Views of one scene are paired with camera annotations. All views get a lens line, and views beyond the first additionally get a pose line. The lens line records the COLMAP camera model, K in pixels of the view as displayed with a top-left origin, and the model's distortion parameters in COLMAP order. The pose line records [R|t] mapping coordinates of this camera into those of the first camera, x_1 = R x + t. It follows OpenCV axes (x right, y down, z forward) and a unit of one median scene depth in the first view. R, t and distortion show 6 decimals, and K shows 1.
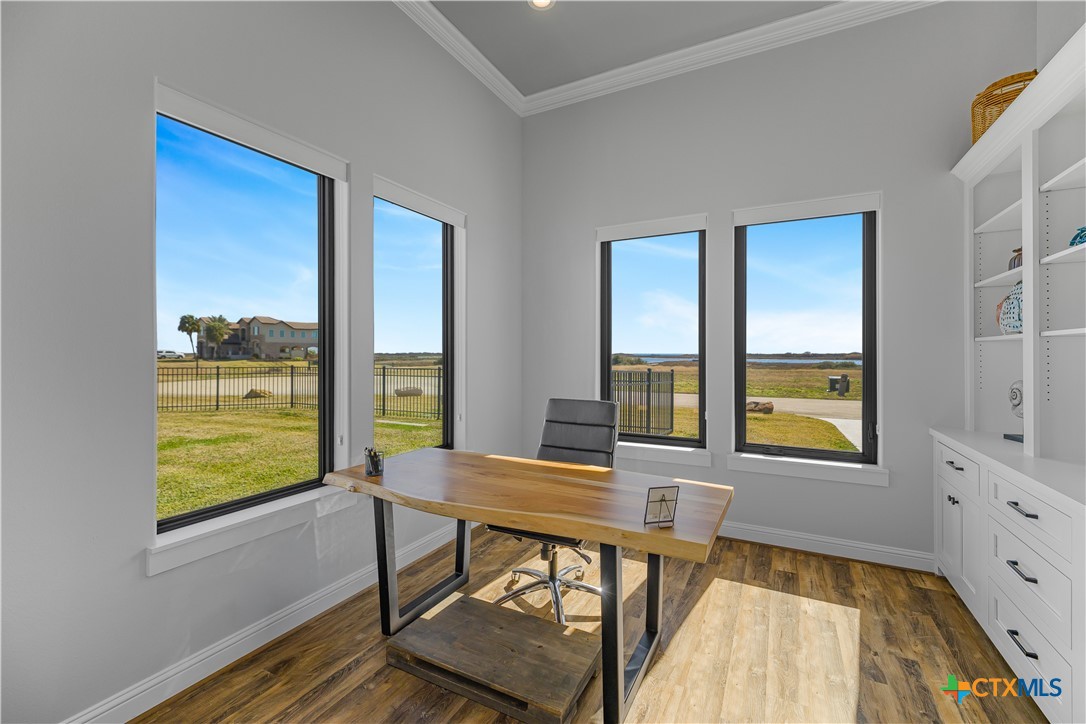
lens RADIAL K [[460.1, 0, 545.8], [0, 460.1, 356.1], [0, 0, 1]] dist [0.009244, -0.000078]
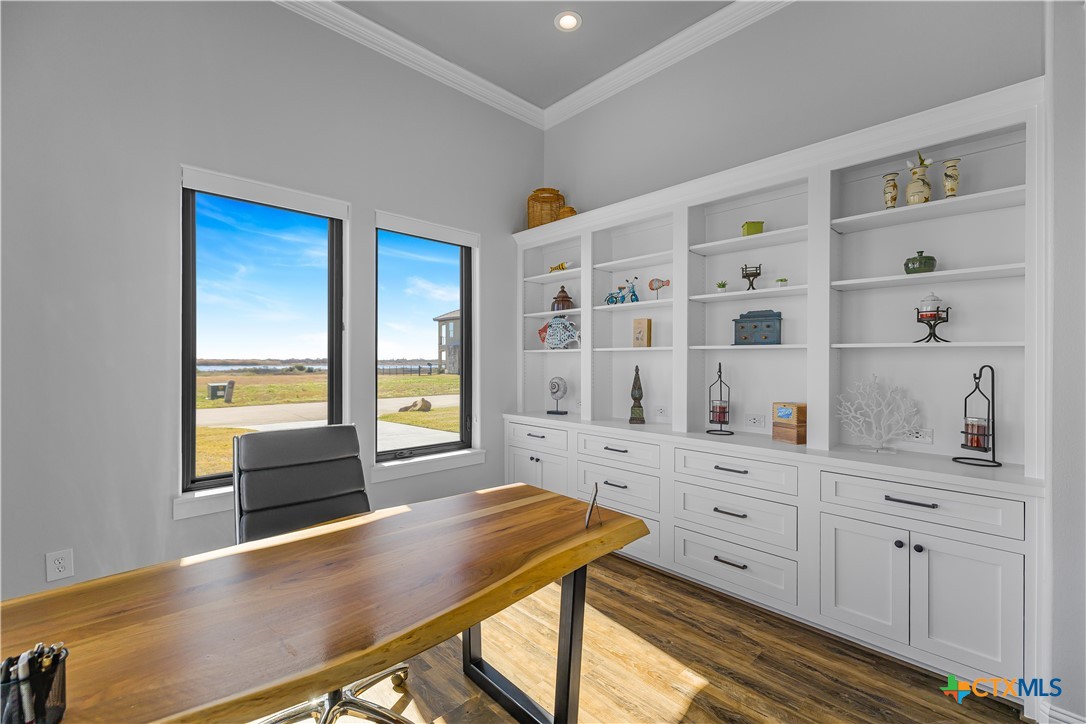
lens RADIAL K [[460.1, 0, 545.8], [0, 460.1, 356.1], [0, 0, 1]] dist [0.009244, -0.000078]
pose [[0.328463, 0.008415, 0.944479, -0.357406], [0.002597, 0.999948, -0.009813, -0.004001], [-0.944513, 0.005676, 0.328424, 0.334815]]
